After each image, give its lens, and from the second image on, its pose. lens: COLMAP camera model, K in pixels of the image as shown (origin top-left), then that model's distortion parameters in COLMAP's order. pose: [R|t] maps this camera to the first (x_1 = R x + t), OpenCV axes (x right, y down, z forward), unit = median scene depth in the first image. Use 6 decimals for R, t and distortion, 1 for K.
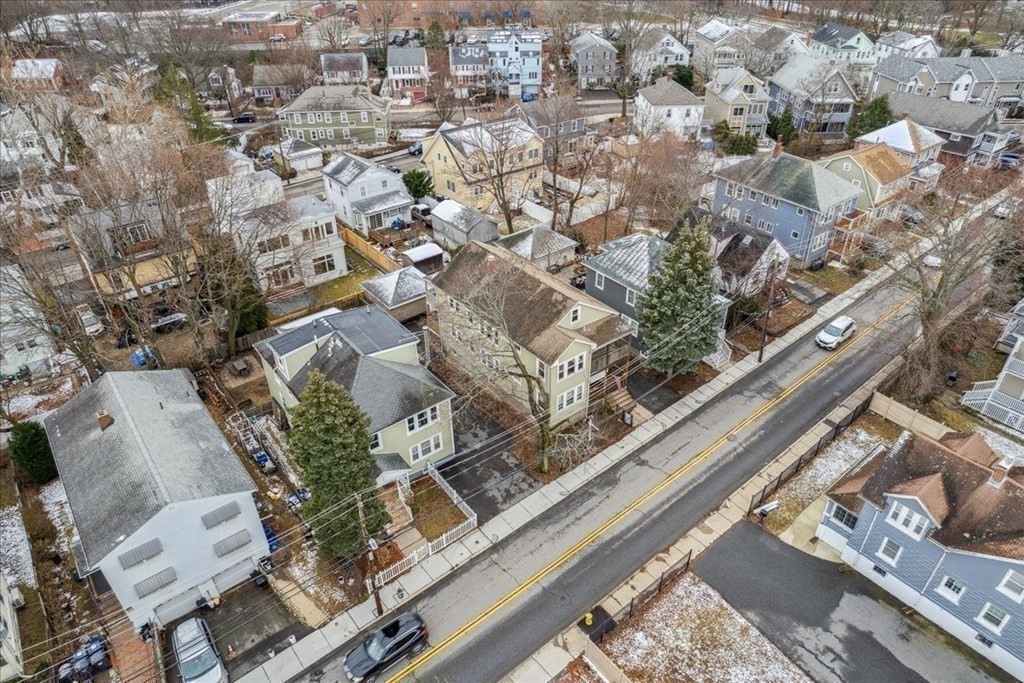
lens RADIAL K [[642.3, 0, 529.9], [0, 642.3, 340.2], [0, 0, 1]] dist [-0.036309, 0.001025]
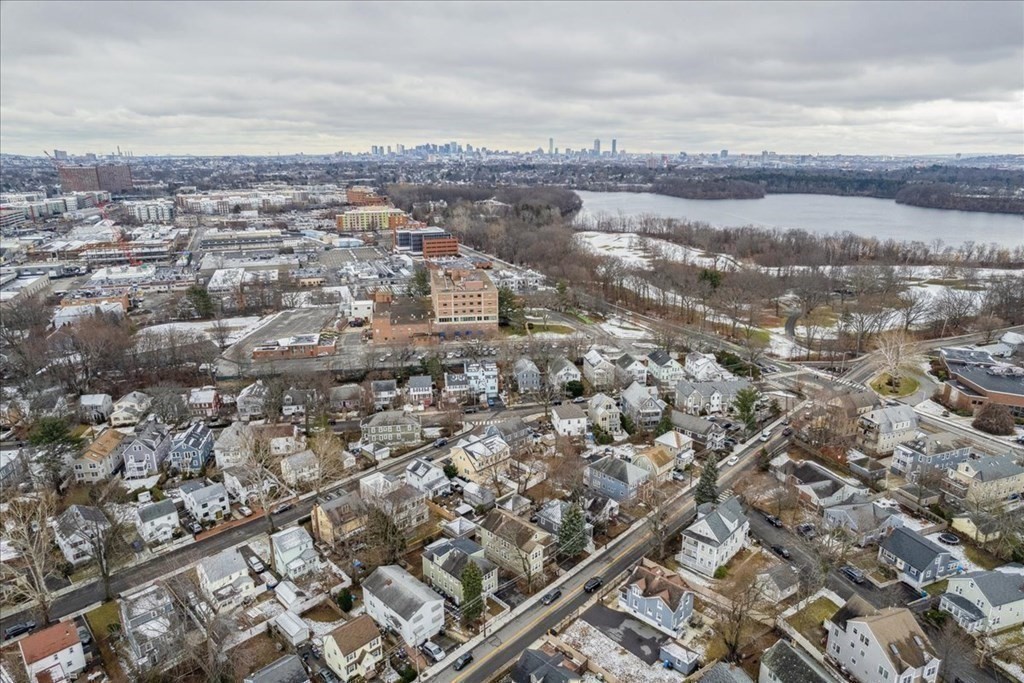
lens RADIAL K [[642.3, 0, 529.9], [0, 642.3, 340.2], [0, 0, 1]] dist [-0.036309, 0.001025]
pose [[0.992764, -0.026425, 0.117136, -0.201521], [0.061005, 0.951213, -0.302442, -0.006918], [-0.103430, 0.307400, 0.945943, -1.475259]]
